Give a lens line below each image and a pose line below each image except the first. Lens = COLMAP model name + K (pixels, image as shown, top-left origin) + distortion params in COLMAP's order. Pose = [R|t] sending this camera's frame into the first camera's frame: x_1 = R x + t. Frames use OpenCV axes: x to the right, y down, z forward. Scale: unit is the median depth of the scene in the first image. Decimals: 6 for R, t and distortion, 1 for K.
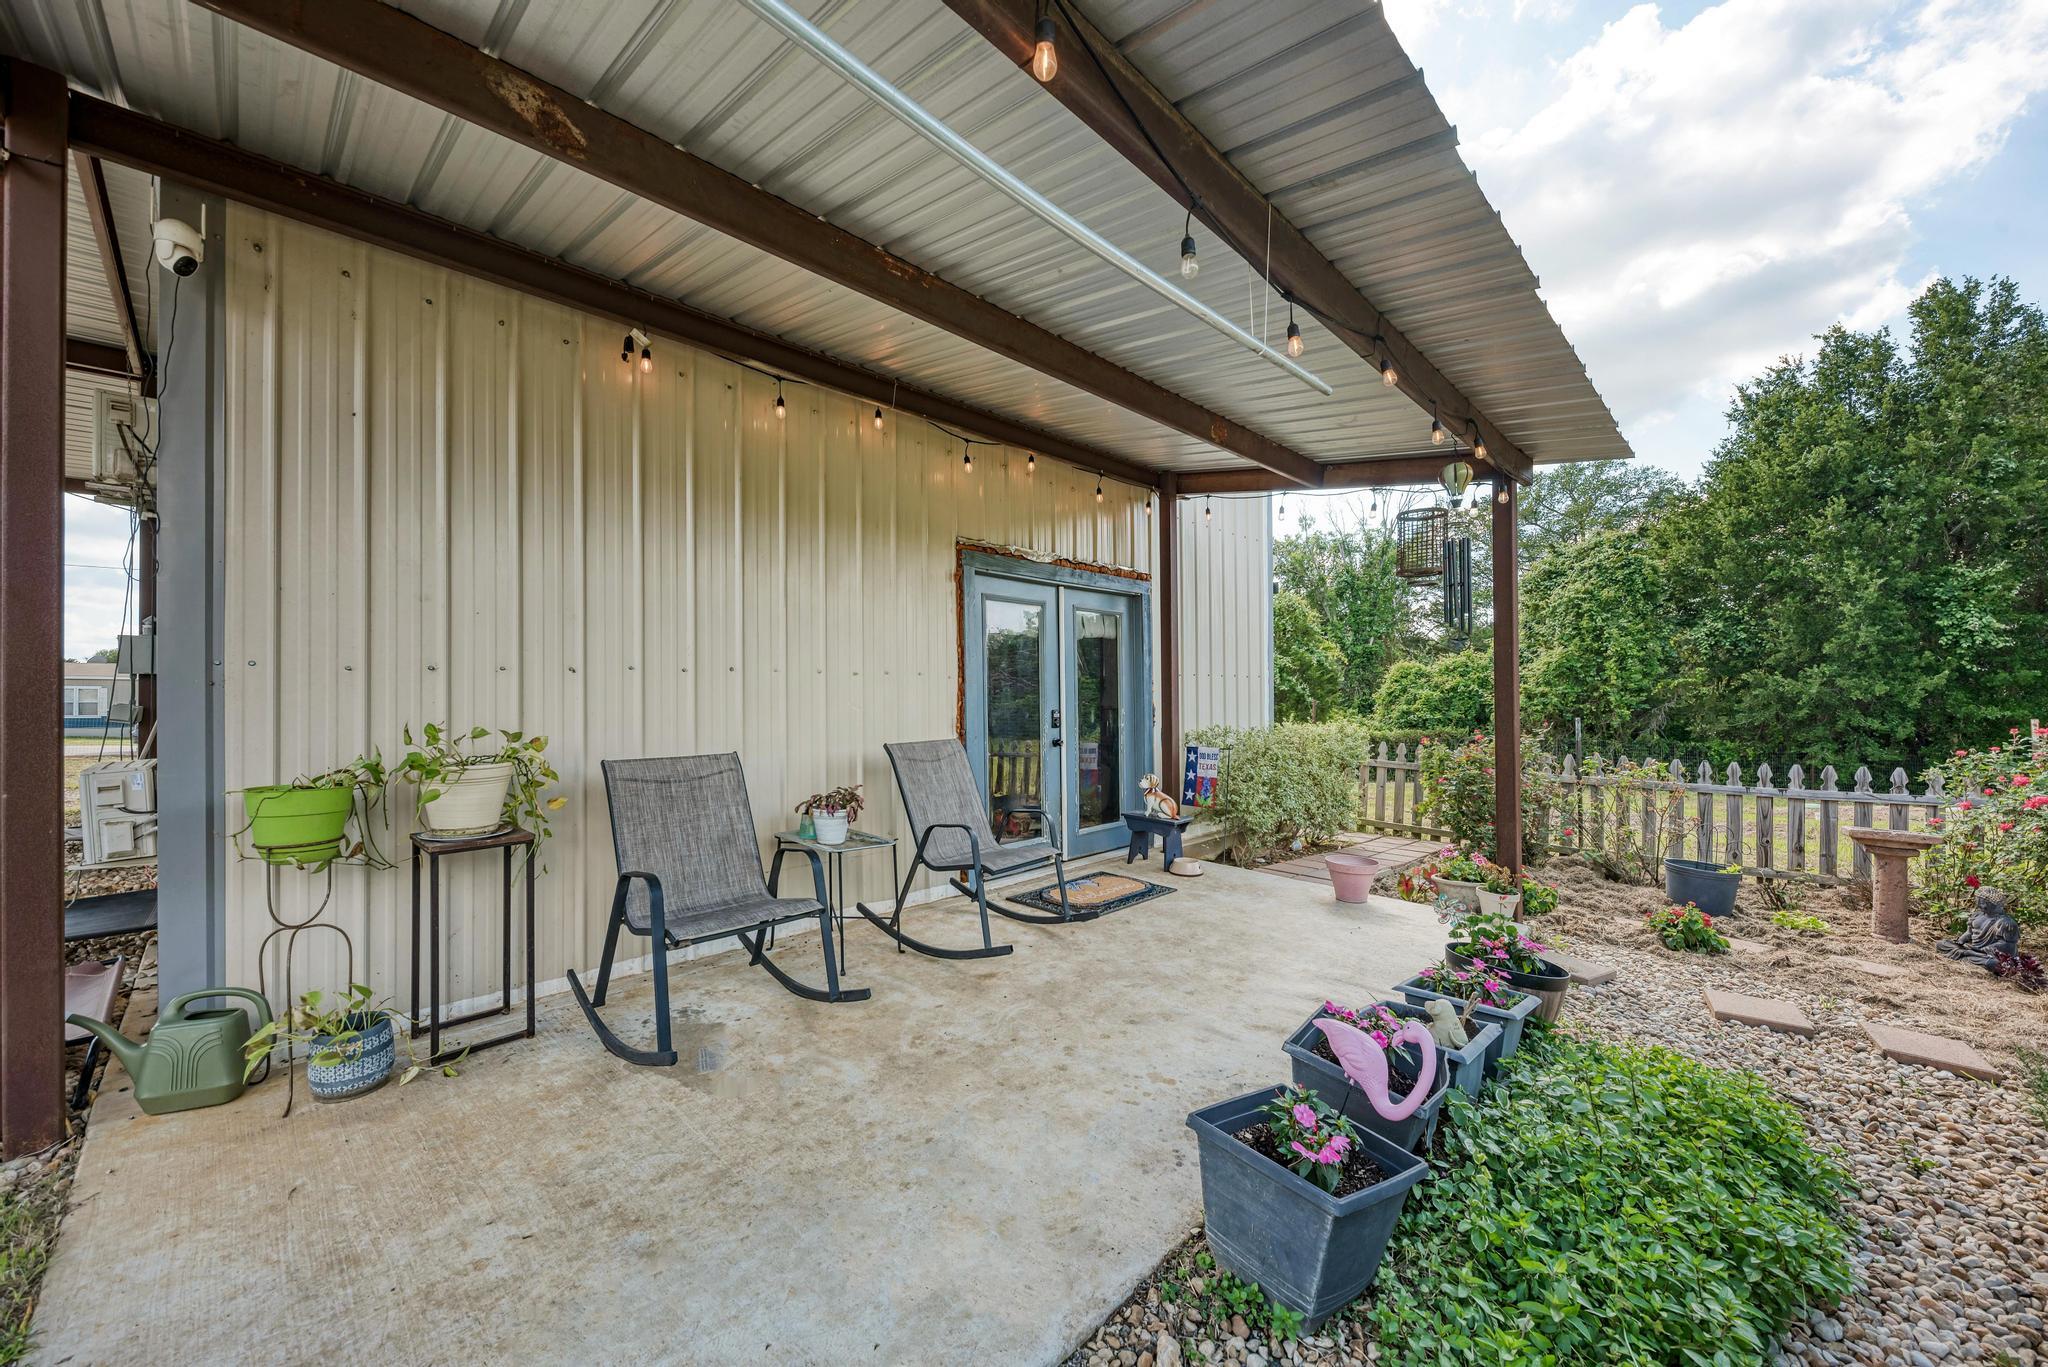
lens RADIAL K [[785.3, 0, 1011.8], [0, 785.3, 694.4], [0, 0, 1]] dist [0.000585, 0.000122]
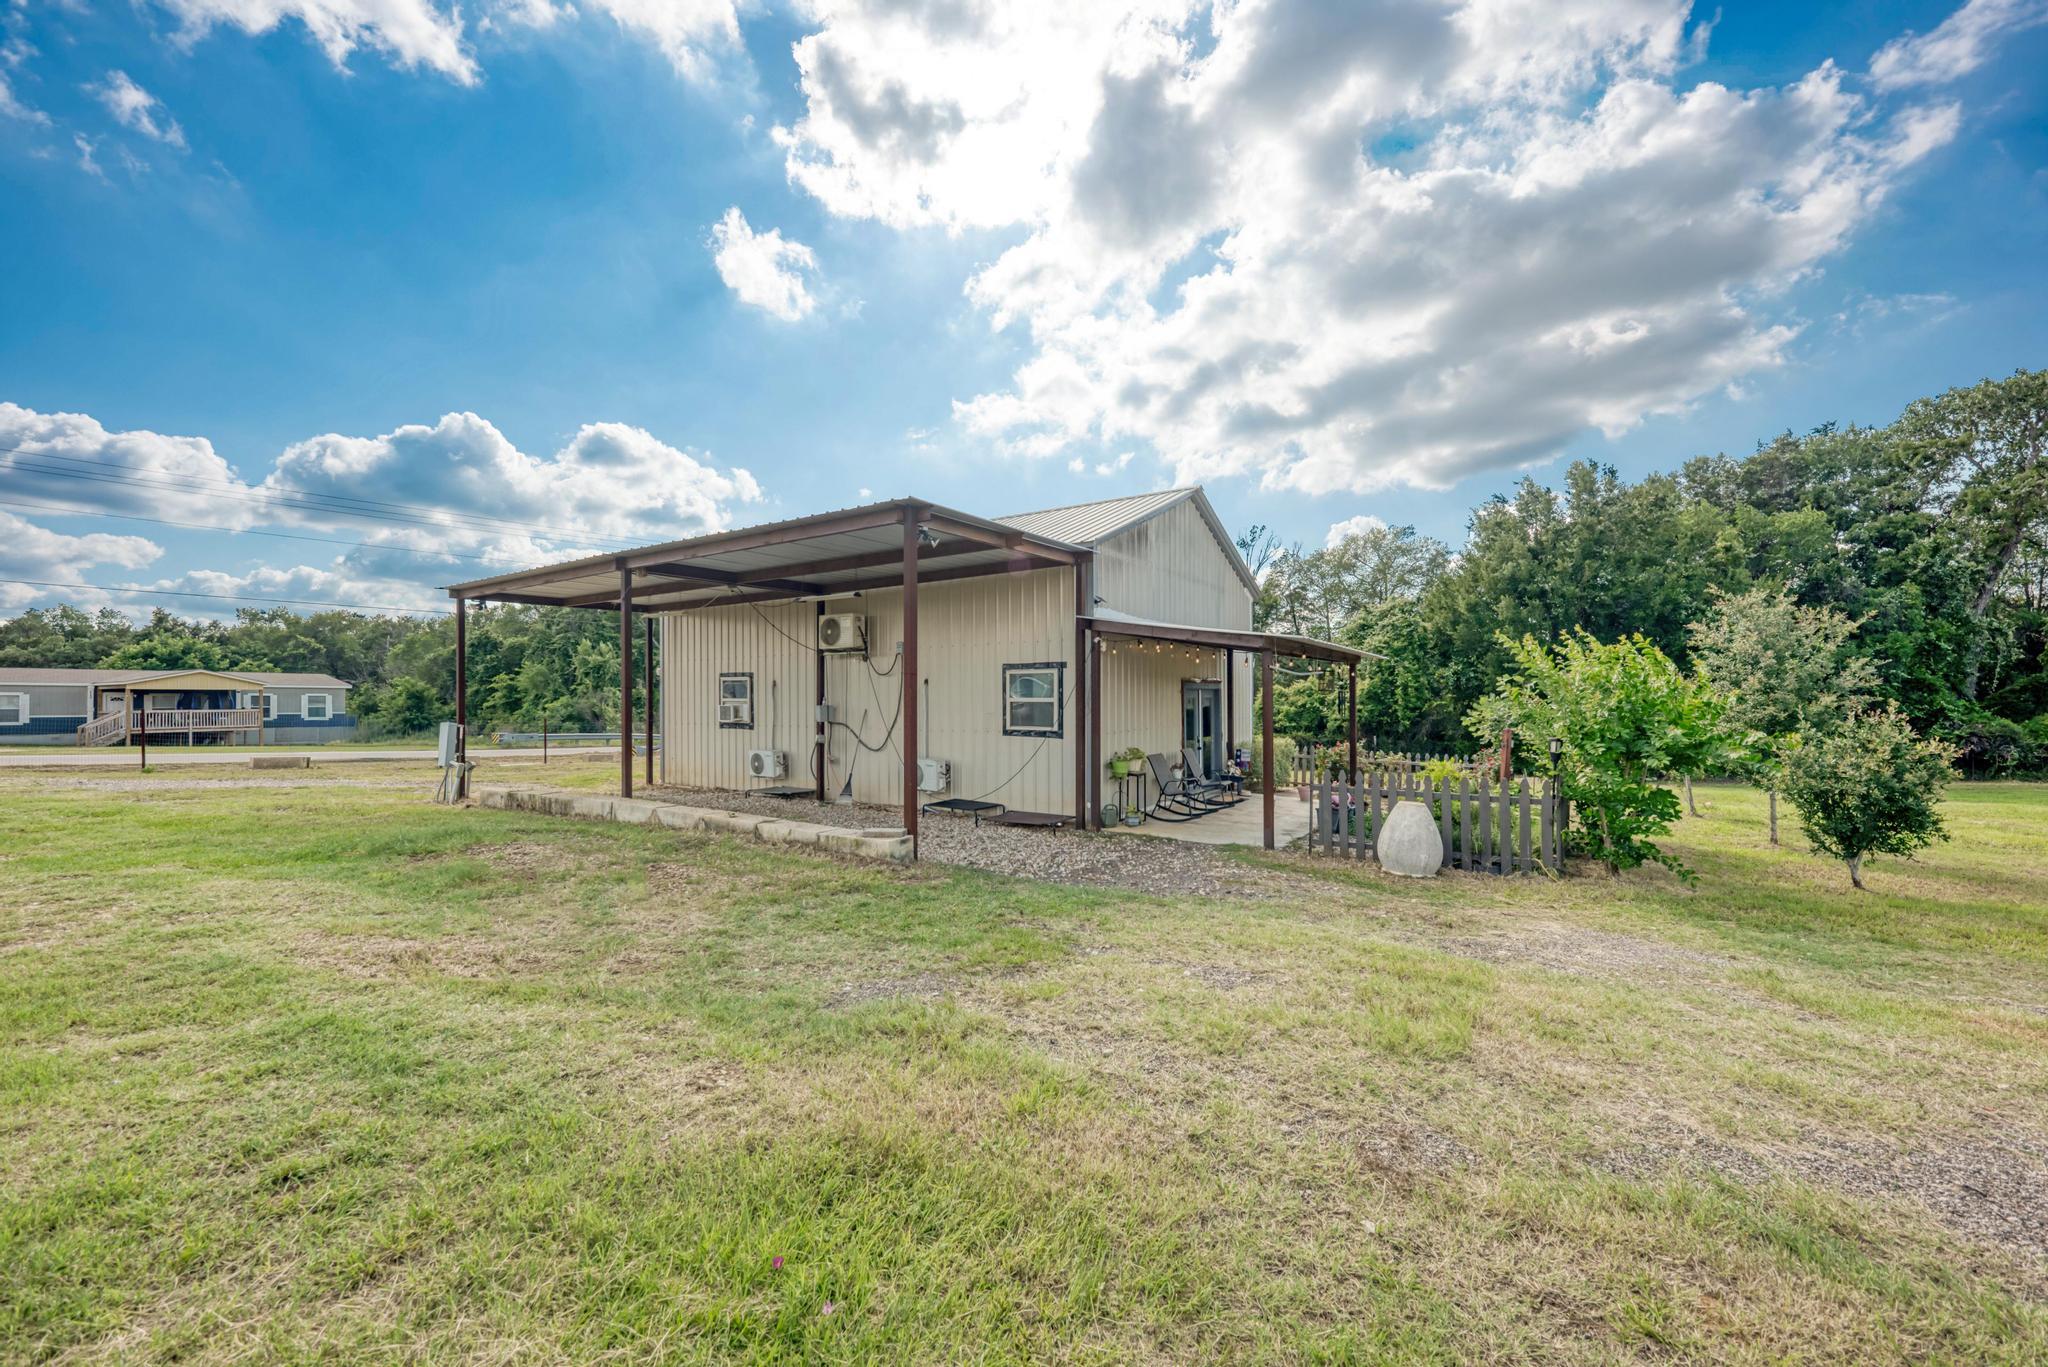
lens RADIAL K [[827.8, 0, 1011.1], [0, 827.8, 687.1], [0, 0, 1]] dist [0.001356, 0.000193]
pose [[0.979893, 0.007630, 0.199376, -0.340865], [-0.007050, 0.999969, -0.003619, -0.040335], [-0.199397, 0.002140, 0.979916, -0.489781]]
